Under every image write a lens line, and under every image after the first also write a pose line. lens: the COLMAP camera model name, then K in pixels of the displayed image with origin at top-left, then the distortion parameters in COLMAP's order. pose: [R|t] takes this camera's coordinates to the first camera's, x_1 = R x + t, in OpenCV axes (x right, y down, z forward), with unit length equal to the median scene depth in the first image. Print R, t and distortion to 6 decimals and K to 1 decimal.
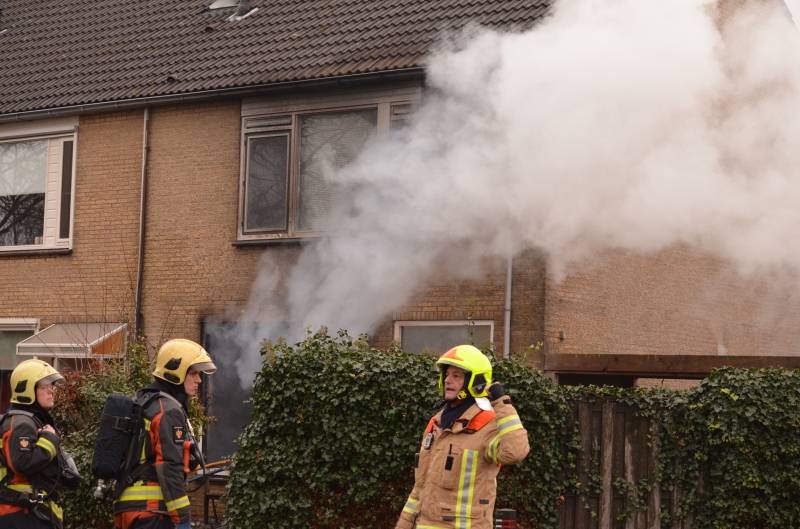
lens RADIAL K [[1937.0, 0, 401.4], [0, 1937.0, 256.7], [0, 0, 1]] dist [-0.312603, 0.000000]
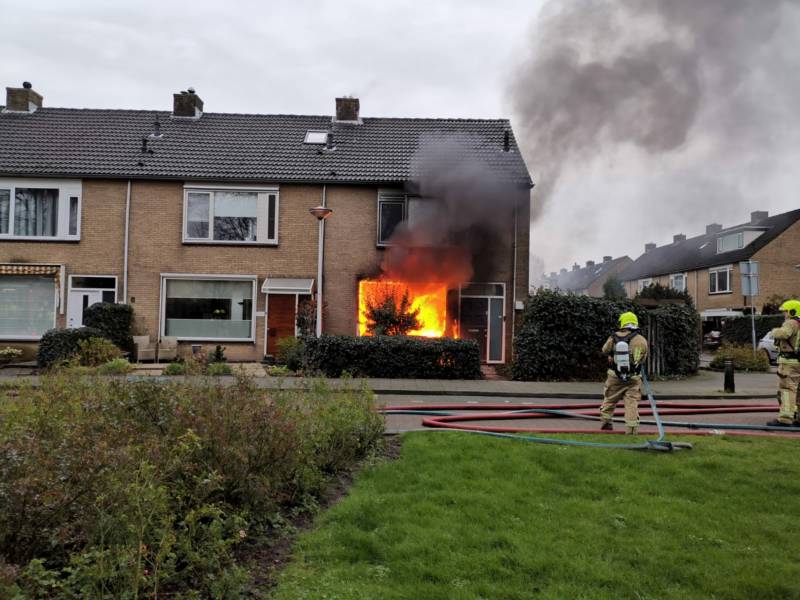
lens RADIAL K [[616.2, 0, 399.4], [0, 616.2, 300.1], [0, 0, 1]] dist [0.052919, -0.028284]
pose [[0.793729, 0.003899, 0.608259, -0.537992], [-0.047336, 0.997343, 0.055376, 0.015335], [-0.606427, -0.072746, 0.791804, 0.375600]]
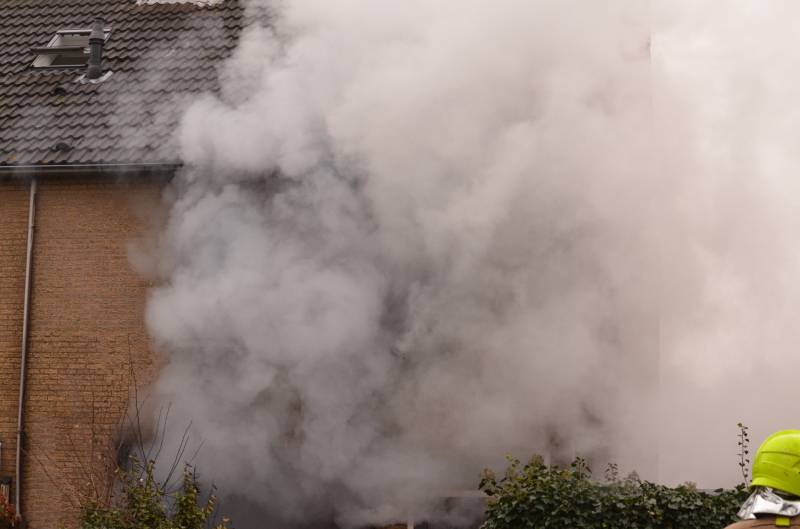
lens RADIAL K [[1937.0, 0, 399.5], [0, 1937.0, 264.9], [0, 0, 1]] dist [-0.312603, 0.000000]
pose [[0.895149, 0.060633, 0.441624, -0.370256], [-0.032726, 0.996972, -0.070547, 0.011864], [-0.444564, 0.048697, 0.894422, 0.220486]]
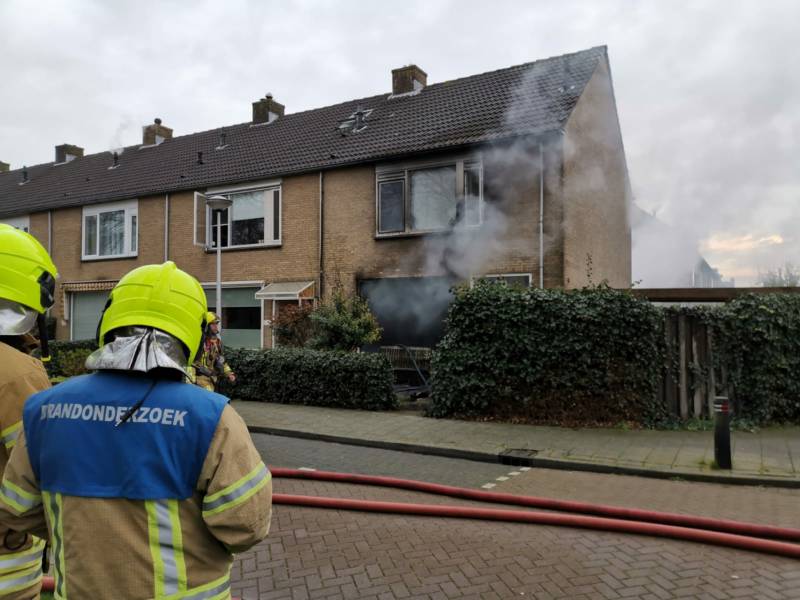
lens RADIAL K [[616.2, 0, 397.6], [0, 616.2, 303.9], [0, 0, 1]] dist [0.052919, -0.028284]
pose [[0.992215, -0.025173, 0.121969, -0.143252], [0.017742, 0.997941, 0.061632, 0.021501], [-0.123269, -0.058989, 0.990619, 0.377731]]
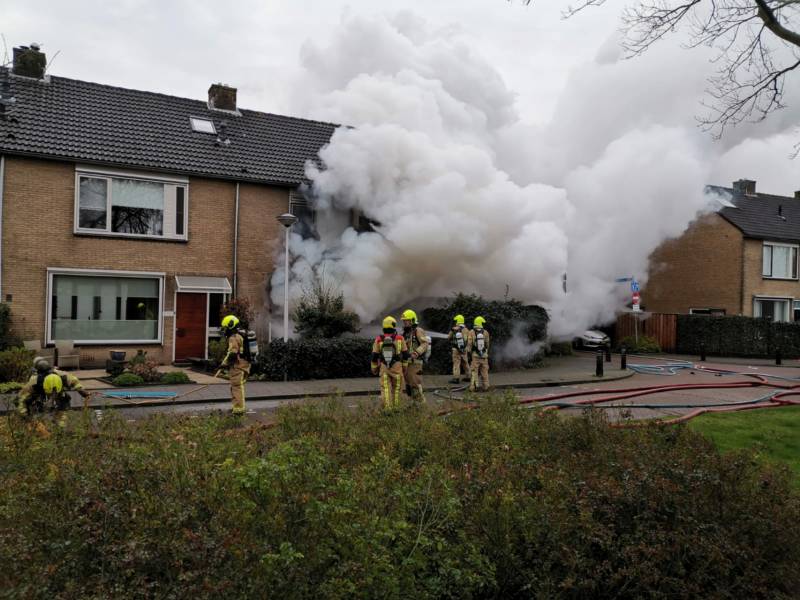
lens RADIAL K [[616.3, 0, 395.2], [0, 616.3, 303.7], [0, 0, 1]] dist [0.037690, -0.002942]
pose [[0.439634, -0.022129, 0.897904, -0.744639], [-0.088951, 0.993709, 0.068042, -0.001669], [-0.893762, -0.109783, 0.434900, 0.536070]]
